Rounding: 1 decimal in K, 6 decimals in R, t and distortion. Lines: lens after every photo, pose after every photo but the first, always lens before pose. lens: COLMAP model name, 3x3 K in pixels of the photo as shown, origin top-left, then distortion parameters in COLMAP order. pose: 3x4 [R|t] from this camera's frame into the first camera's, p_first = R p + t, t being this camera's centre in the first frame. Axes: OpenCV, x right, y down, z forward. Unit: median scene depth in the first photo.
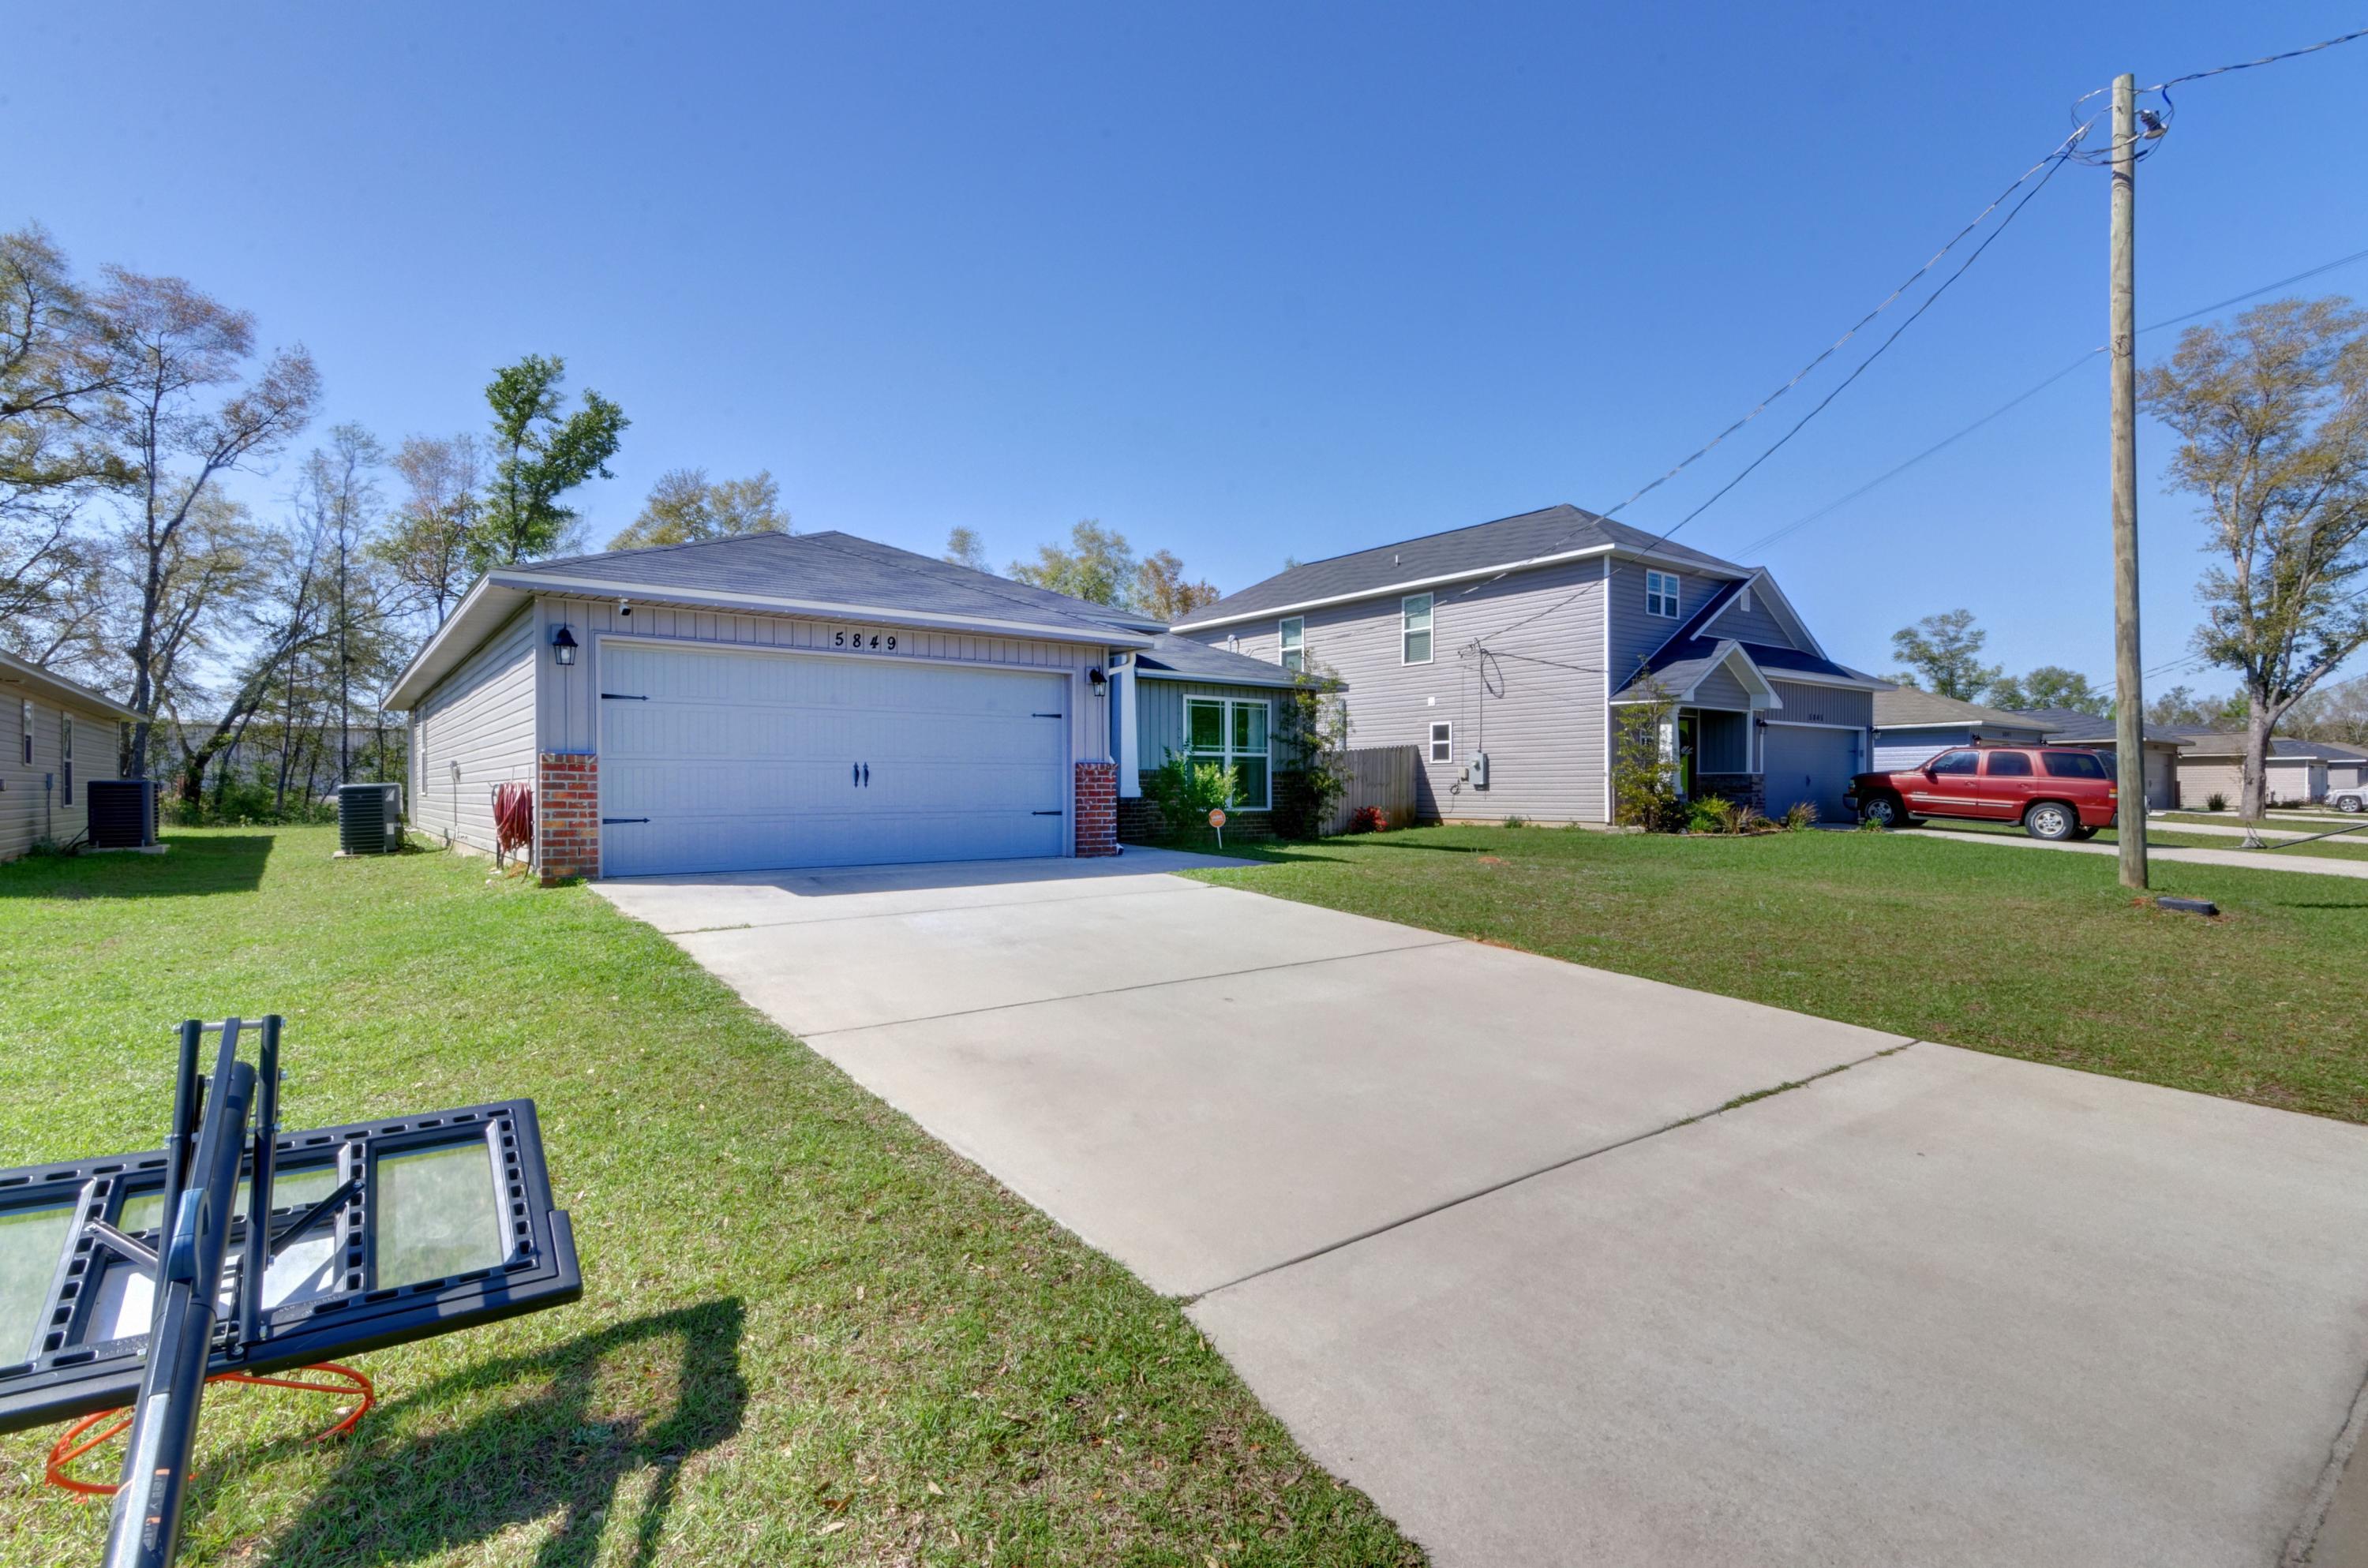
lens RADIAL K [[1137.5, 0, 1194.4], [0, 1137.5, 774.6], [0, 0, 1]] dist [0.002231, -0.000324]
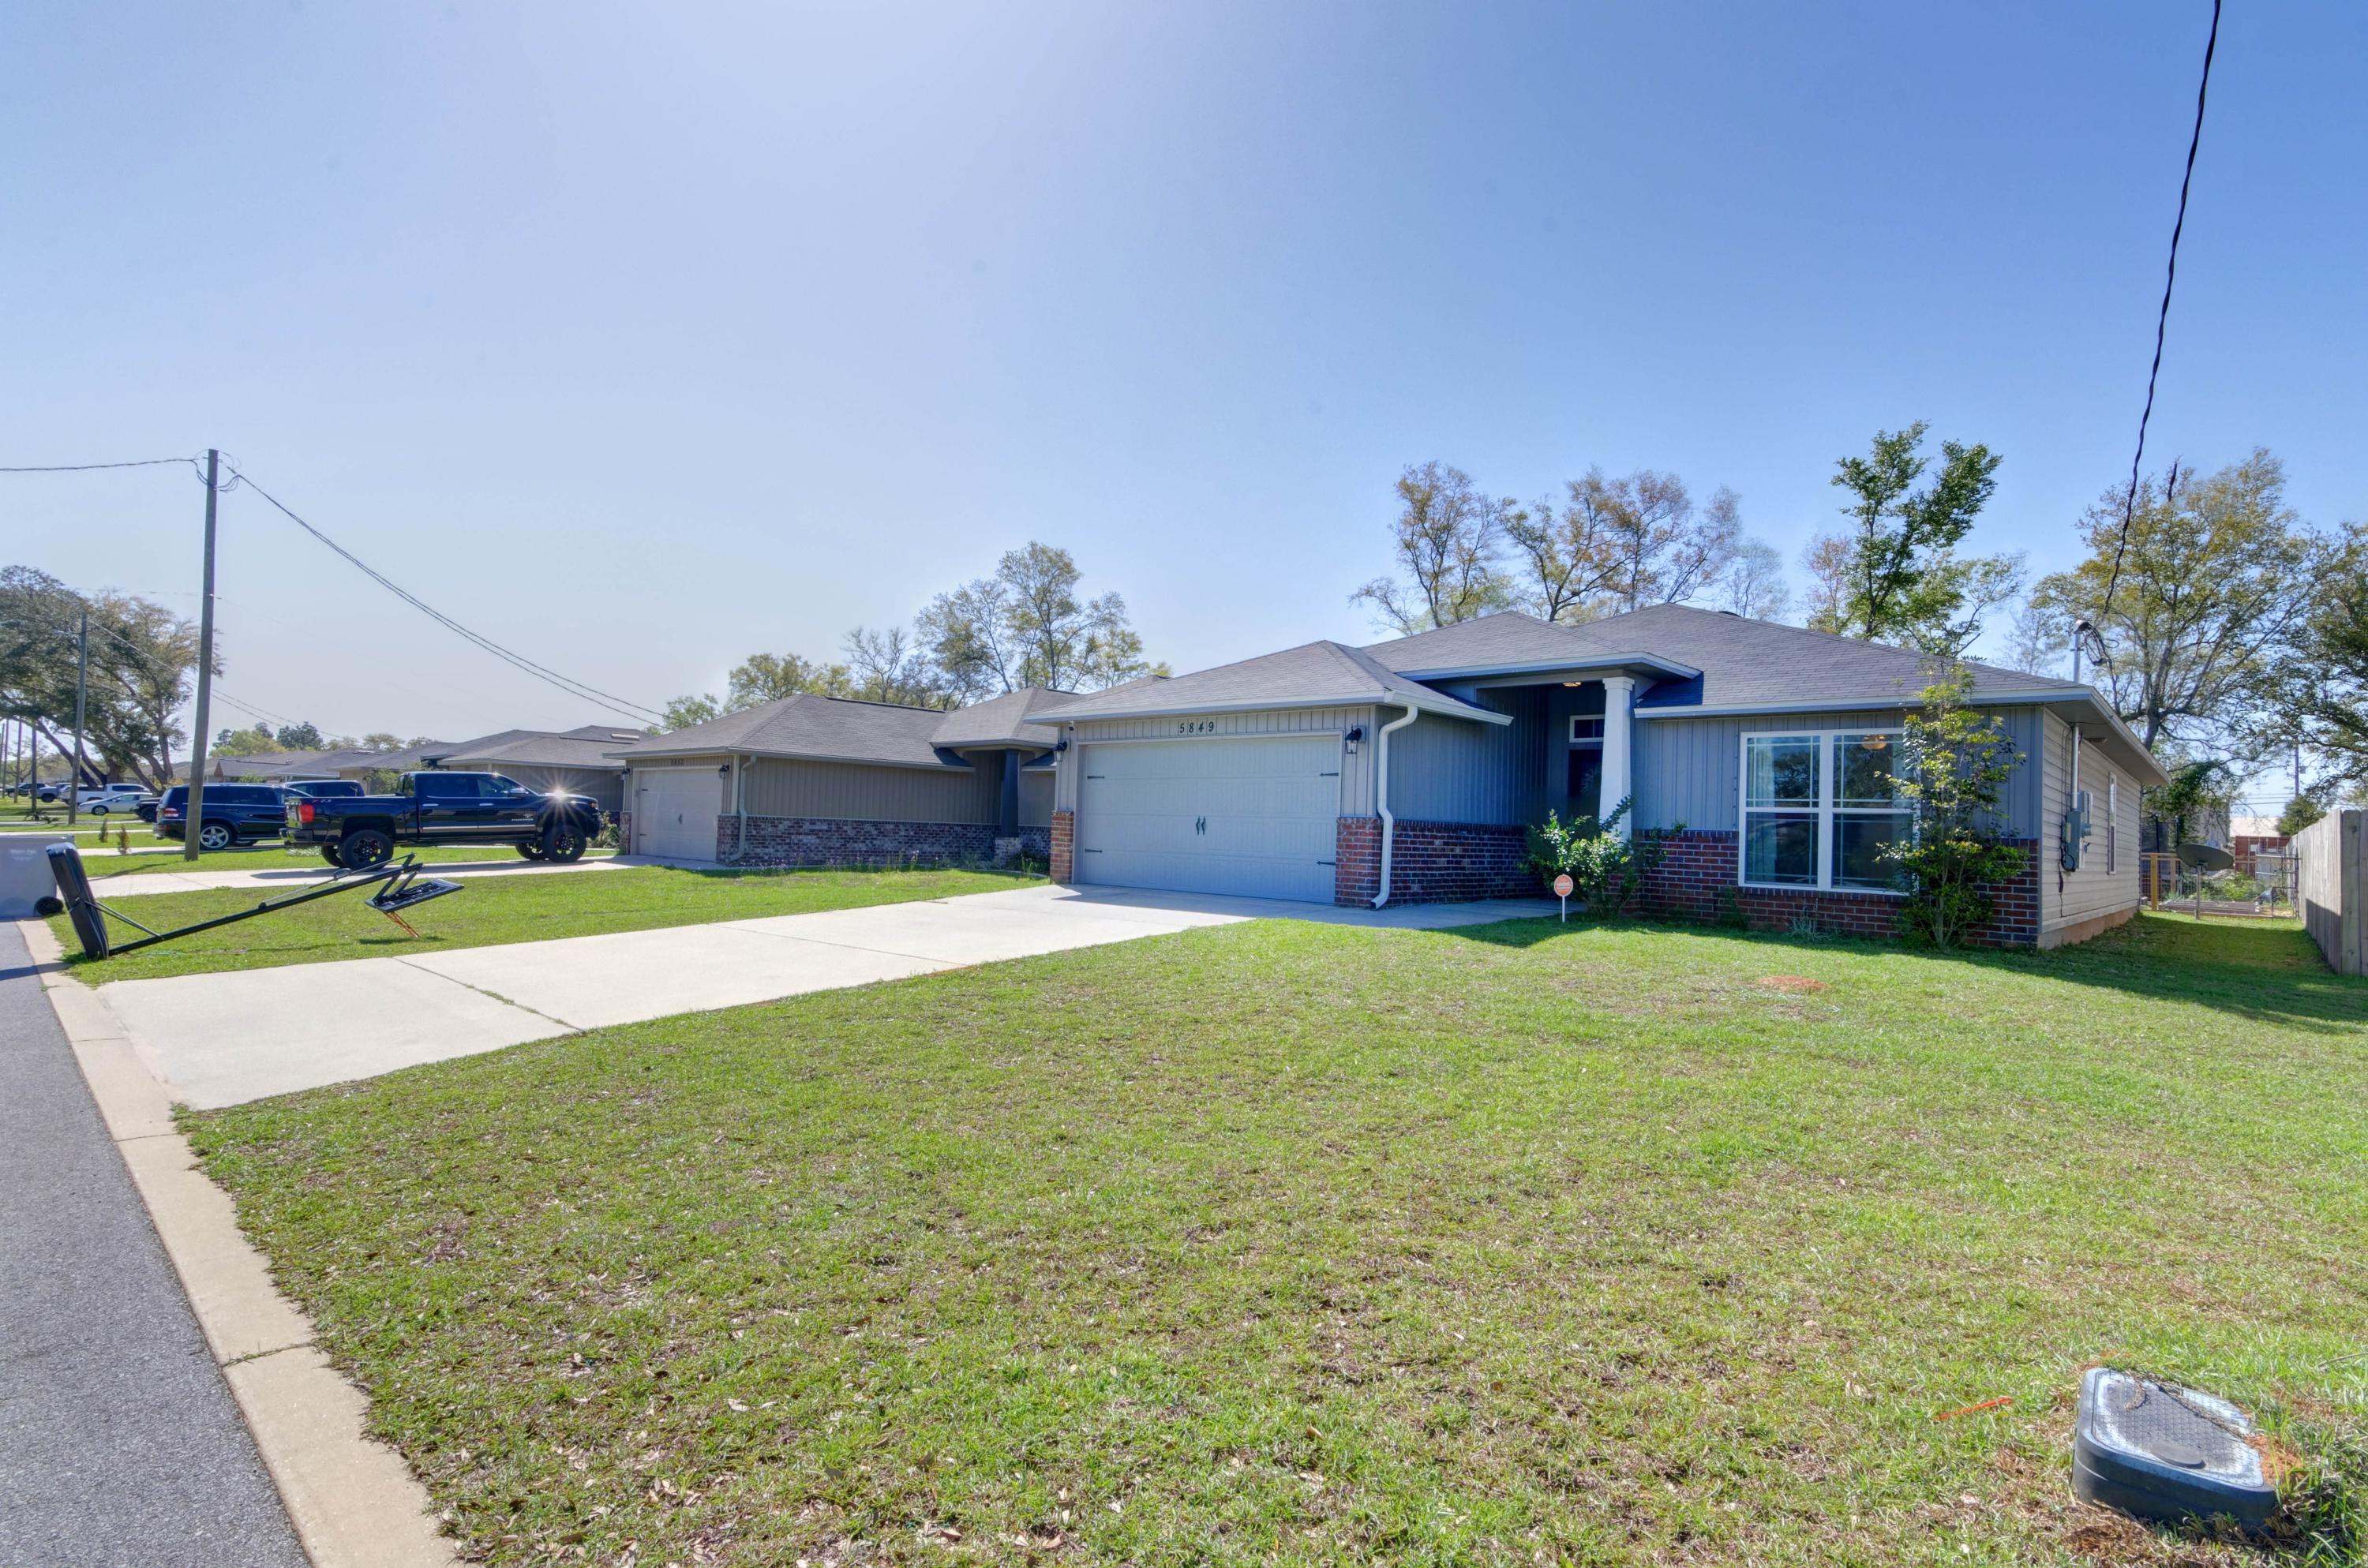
lens RADIAL K [[1136.2, 0, 1192.3], [0, 1136.2, 791.8], [0, 0, 1]] dist [0.004958, 0.000292]
pose [[0.159385, -0.028701, -0.986799, 0.648215], [-0.022597, 0.999209, -0.032712, 0.002671], [0.986958, 0.027513, 0.158610, 0.482772]]
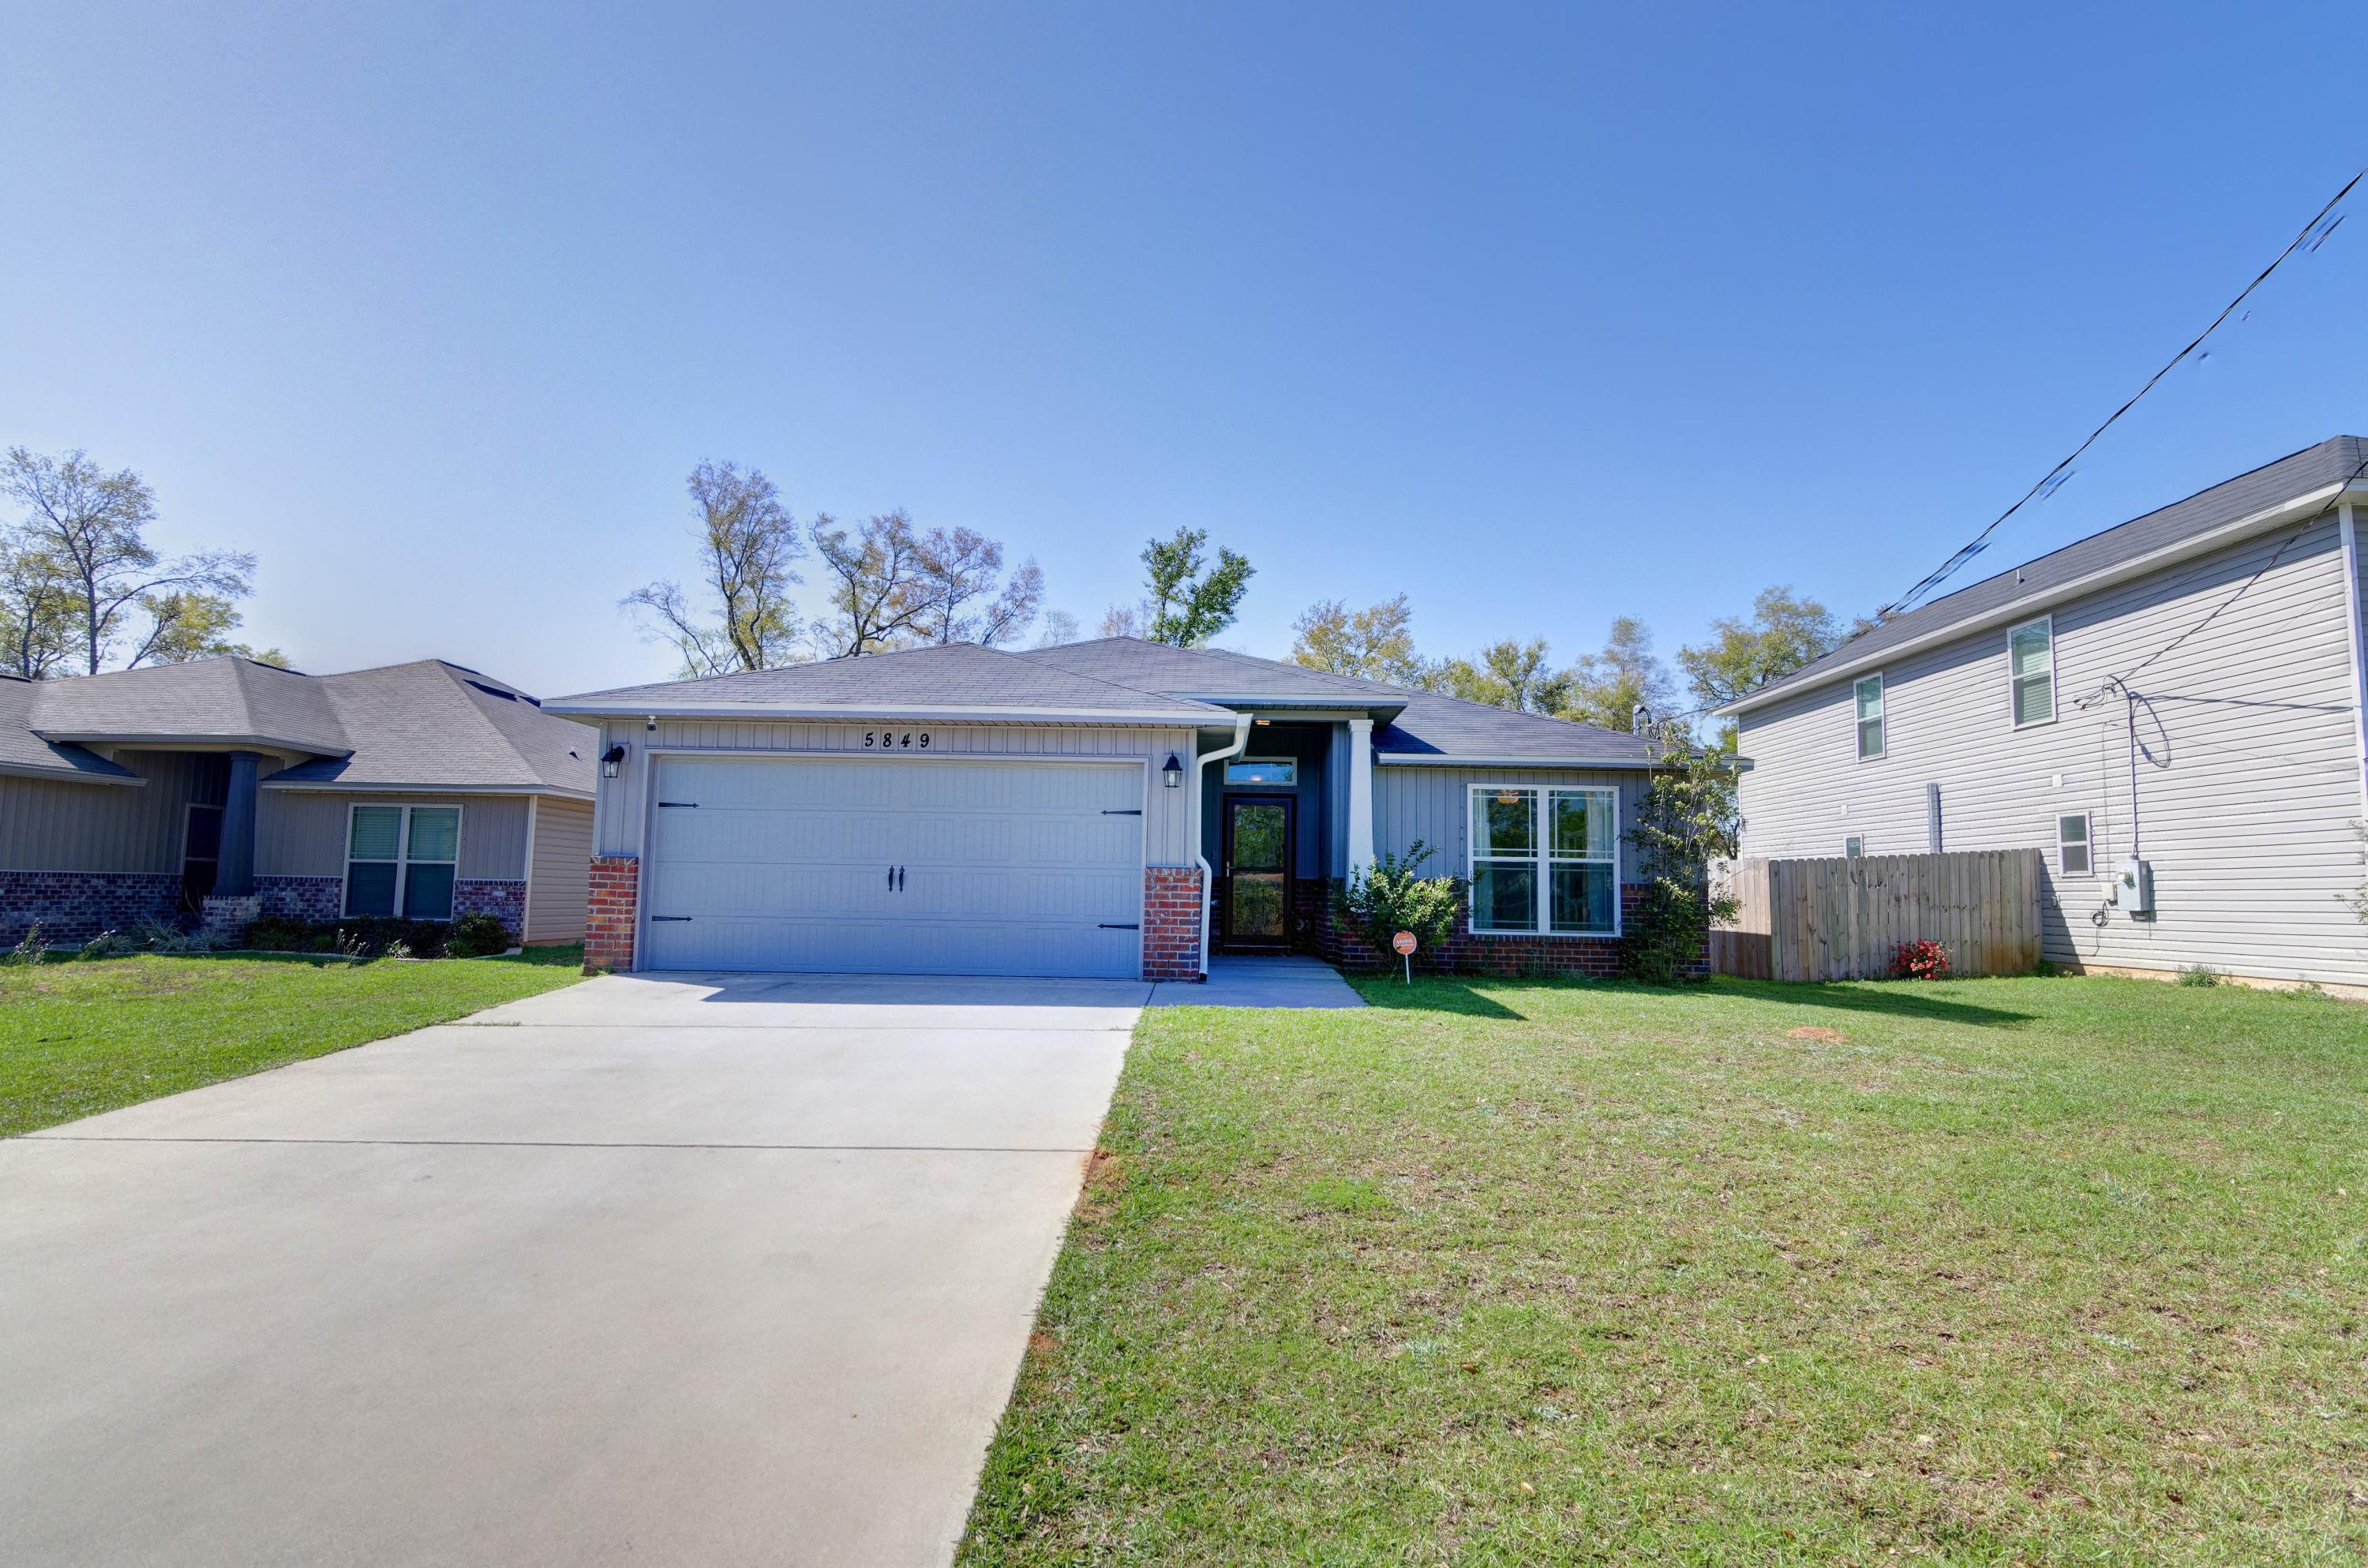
lens RADIAL K [[1120.9, 0, 1189.4], [0, 1120.9, 781.0], [0, 0, 1]] dist [0.012323, -0.000329]
pose [[0.774770, -0.048151, -0.630408, 0.311973], [-0.012279, 0.995762, -0.091148, 0.000849], [0.632124, 0.078359, 0.770895, 0.261478]]
